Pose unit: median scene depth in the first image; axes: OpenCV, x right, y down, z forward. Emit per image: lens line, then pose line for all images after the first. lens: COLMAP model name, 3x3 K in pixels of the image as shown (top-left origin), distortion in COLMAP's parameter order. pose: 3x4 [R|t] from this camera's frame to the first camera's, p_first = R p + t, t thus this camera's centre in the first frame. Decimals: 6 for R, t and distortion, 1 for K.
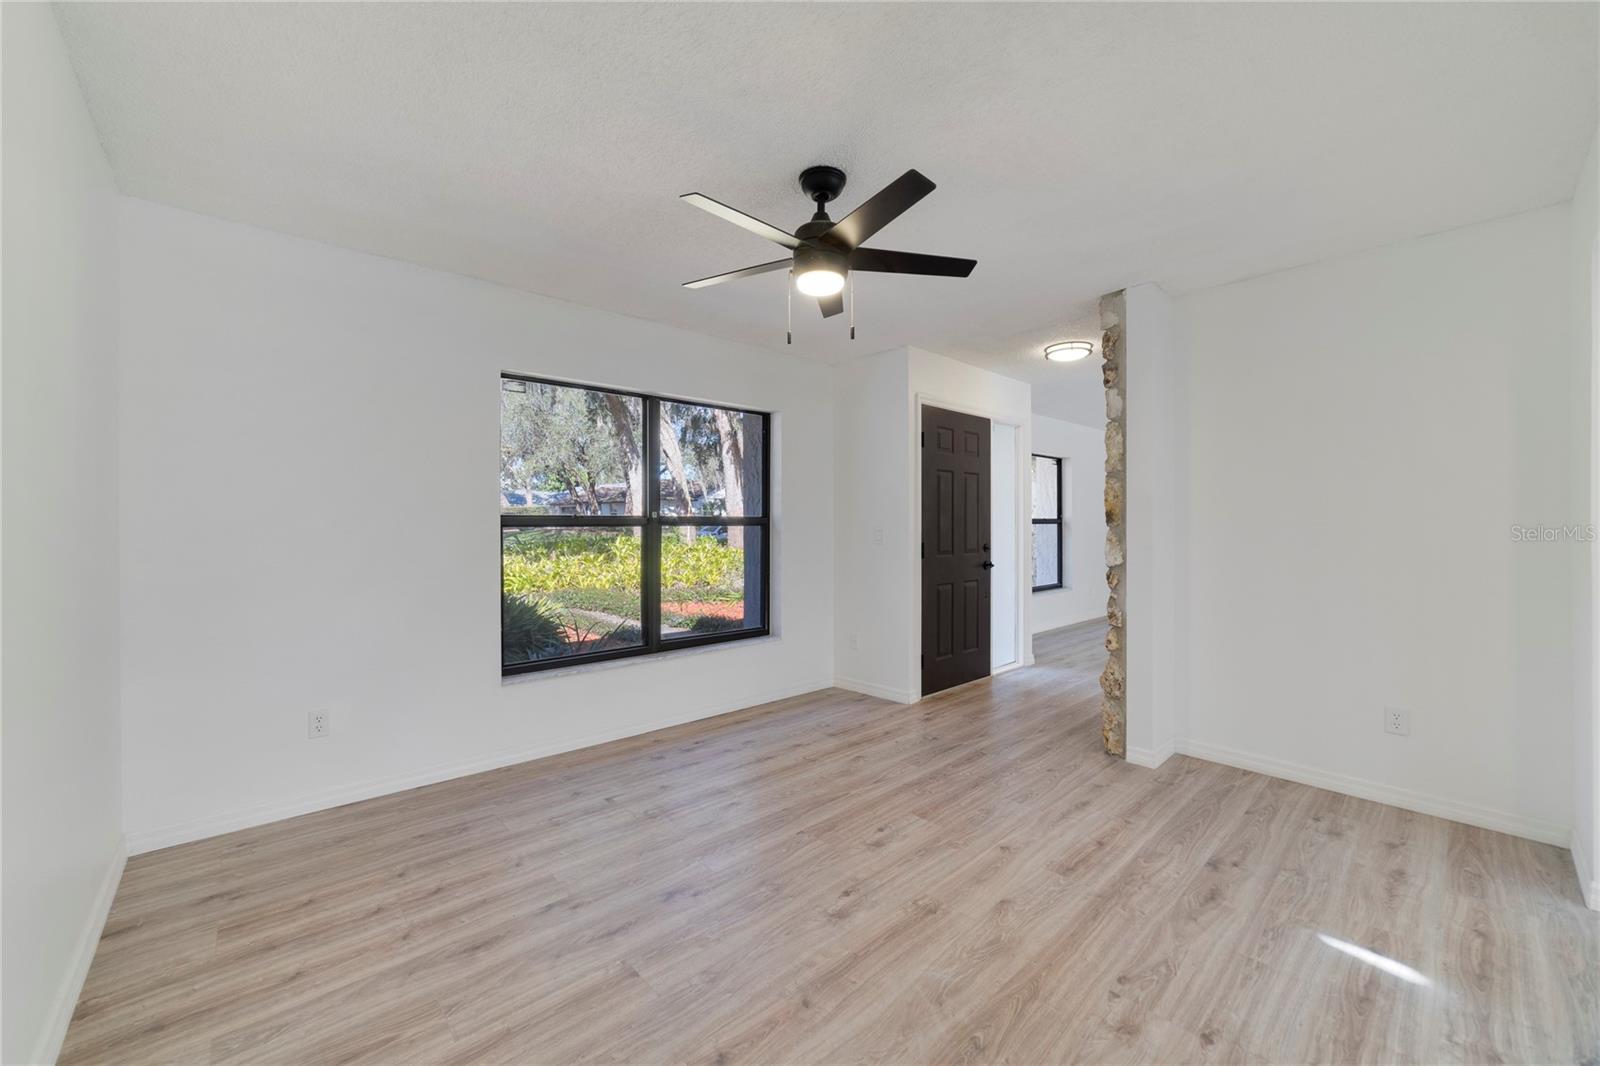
lens RADIAL K [[624.3, 0, 789.7], [0, 624.3, 525.0], [0, 0, 1]] dist [-0.036423, 0.013050]
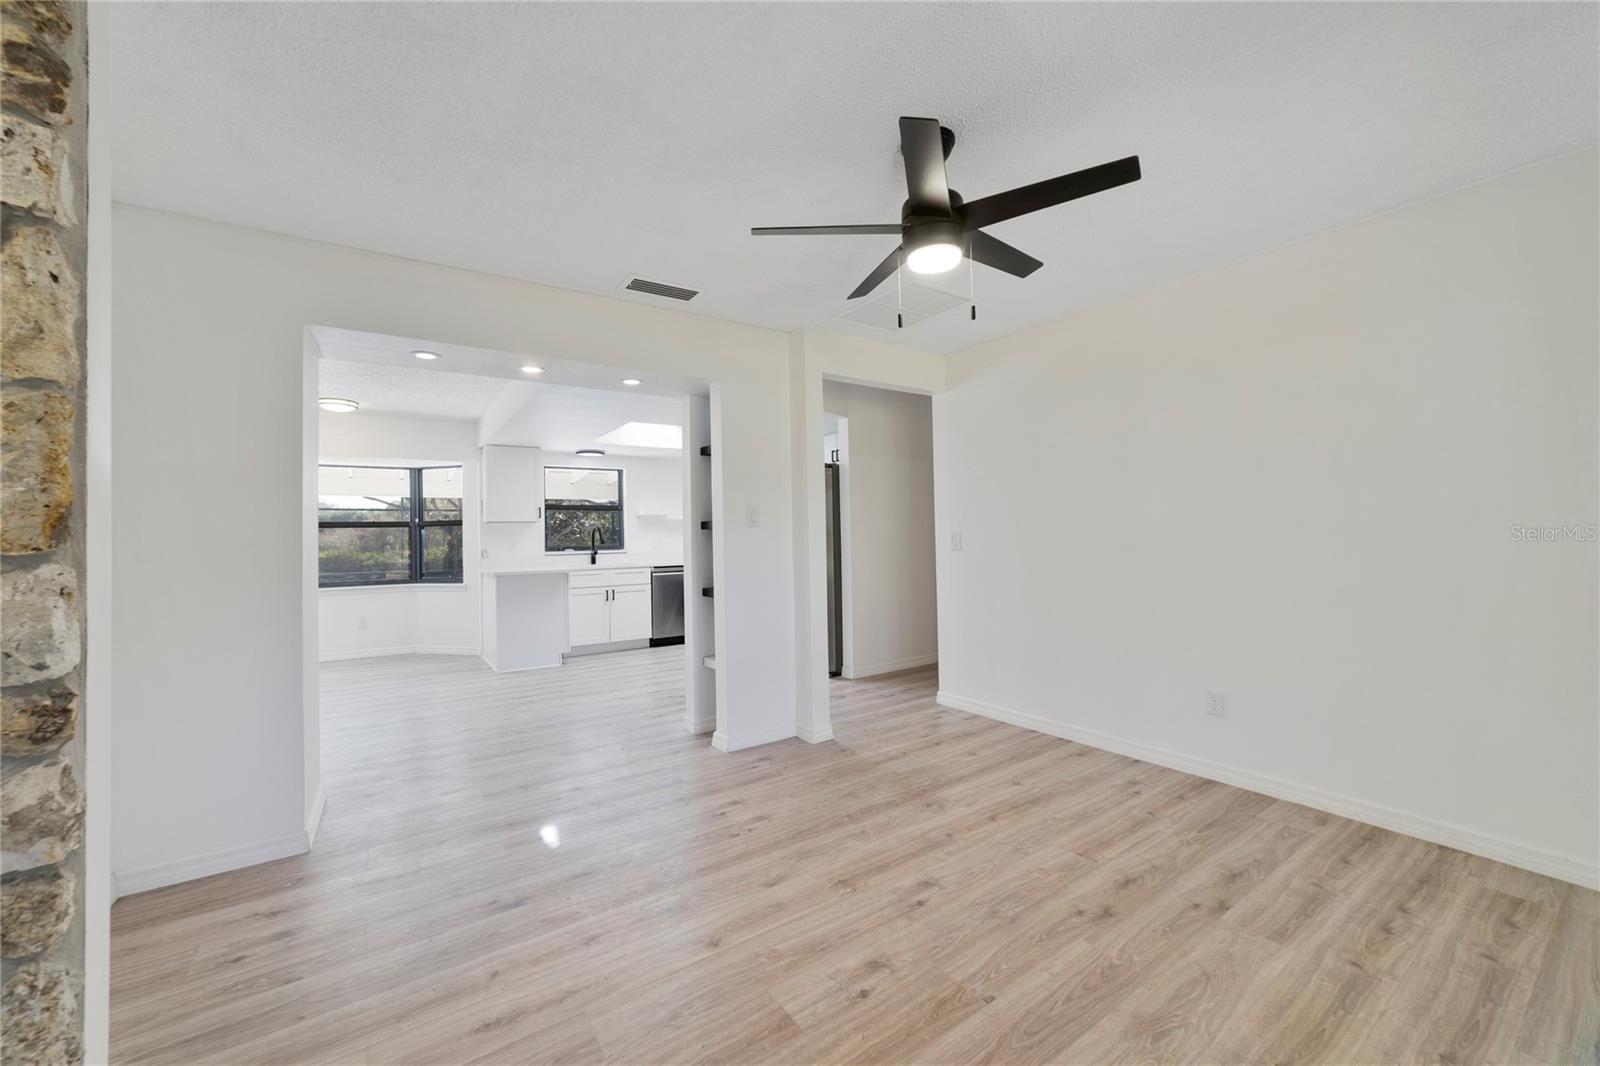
lens RADIAL K [[624.3, 0, 789.7], [0, 624.3, 525.0], [0, 0, 1]] dist [-0.036423, 0.013050]
pose [[-0.990767, 0.023122, 0.133590, 0.162784], [0.021437, 0.999672, -0.014044, 0.003608], [-0.133871, -0.011051, -0.990937, 2.135401]]
